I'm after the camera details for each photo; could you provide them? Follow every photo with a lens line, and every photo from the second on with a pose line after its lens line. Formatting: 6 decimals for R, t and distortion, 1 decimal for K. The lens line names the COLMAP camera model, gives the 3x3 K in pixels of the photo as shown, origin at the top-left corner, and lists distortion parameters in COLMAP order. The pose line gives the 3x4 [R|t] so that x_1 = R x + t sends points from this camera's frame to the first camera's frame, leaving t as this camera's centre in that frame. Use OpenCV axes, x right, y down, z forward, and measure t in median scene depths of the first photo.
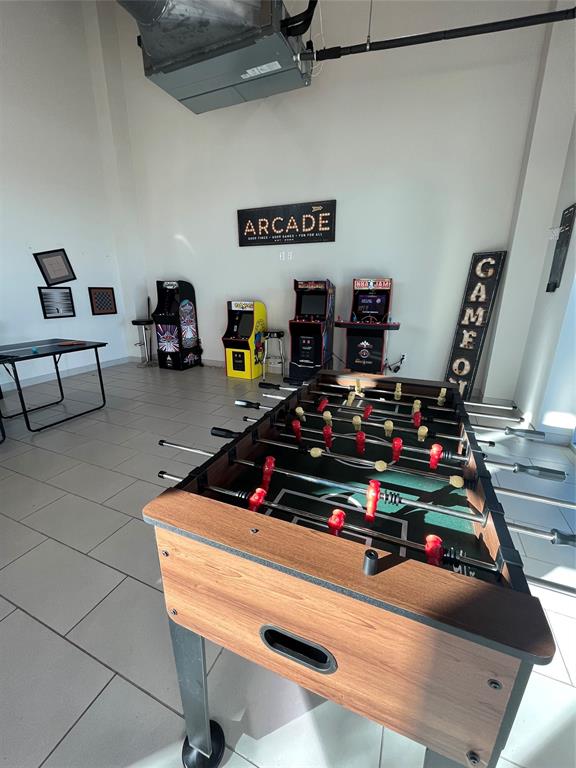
lens RADIAL K [[311.2, 0, 286.5], [0, 311.2, 383.2], [0, 0, 1]] dist [0.004202, 0.000138]
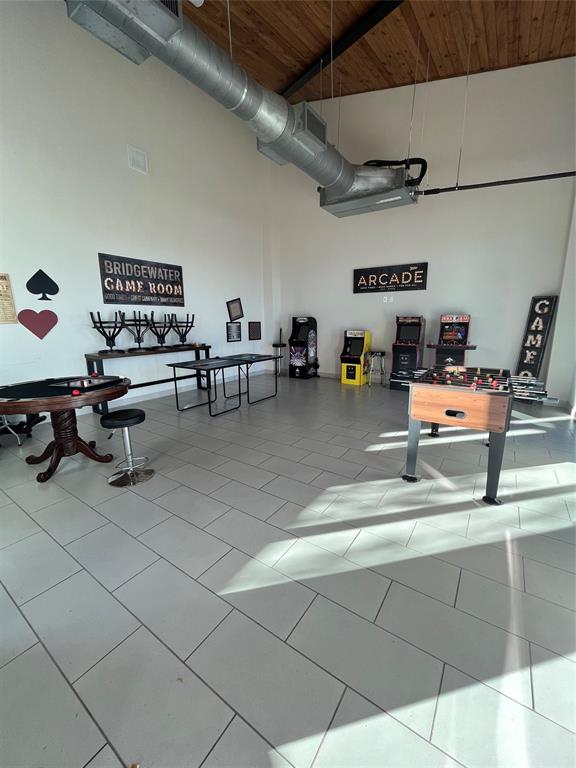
lens RADIAL K [[311.2, 0, 291.3], [0, 311.2, 384.0], [0, 0, 1]] dist [0.004202, 0.000138]
pose [[0.984075, 0.027266, -0.175652, -0.185037], [-0.042955, 0.995356, -0.086144, 0.123213], [0.172487, 0.092317, 0.980676, -0.456472]]
